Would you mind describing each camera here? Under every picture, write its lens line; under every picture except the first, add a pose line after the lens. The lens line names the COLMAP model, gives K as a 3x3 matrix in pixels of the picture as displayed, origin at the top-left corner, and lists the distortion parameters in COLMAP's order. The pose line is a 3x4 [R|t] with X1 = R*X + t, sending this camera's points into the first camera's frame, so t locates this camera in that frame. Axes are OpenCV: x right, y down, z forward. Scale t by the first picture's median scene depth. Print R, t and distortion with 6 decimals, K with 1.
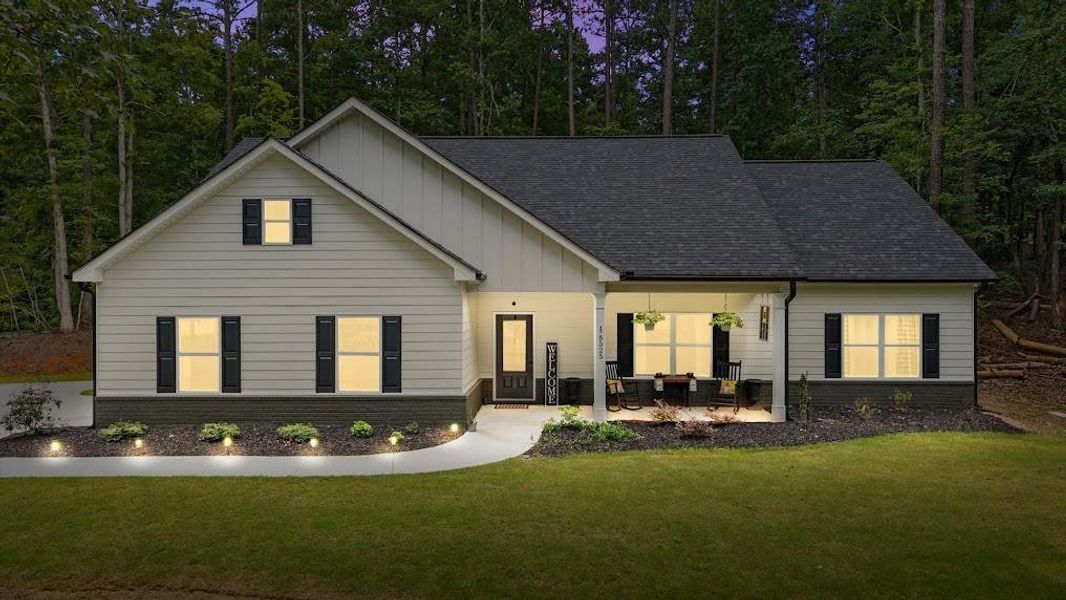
lens RADIAL K [[623.0, 0, 533.0], [0, 623.0, 300.0], [0, 0, 1]] dist [0.005032, 0.000608]
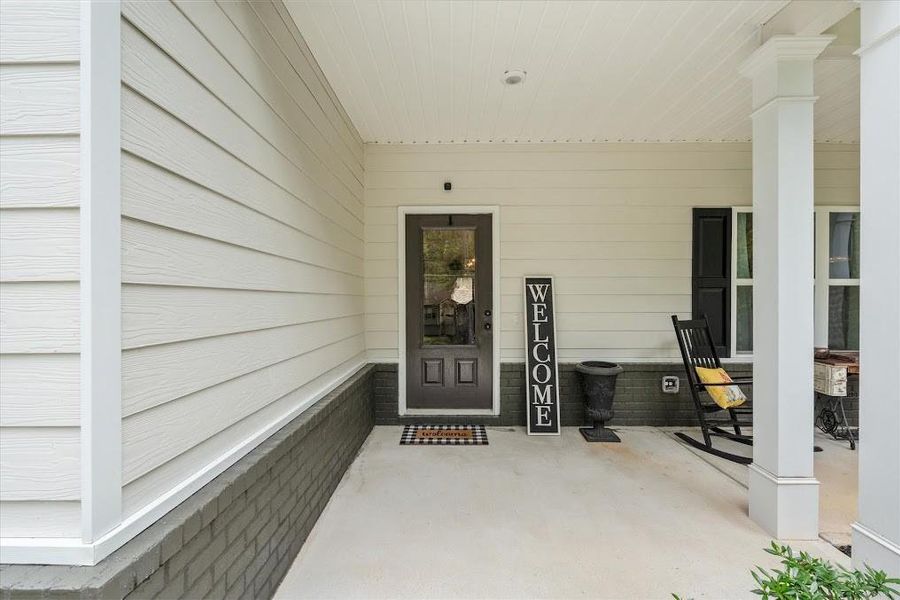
lens RADIAL K [[393.2, 0, 450.0], [0, 393.2, 300.0], [0, 0, 1]] dist [-0.003789, -0.000245]
pose [[0.999801, -0.004044, 0.019522, -0.035107], [0.003781, 0.999902, 0.013472, 0.080471], [-0.019575, -0.013395, 0.999719, 0.744165]]
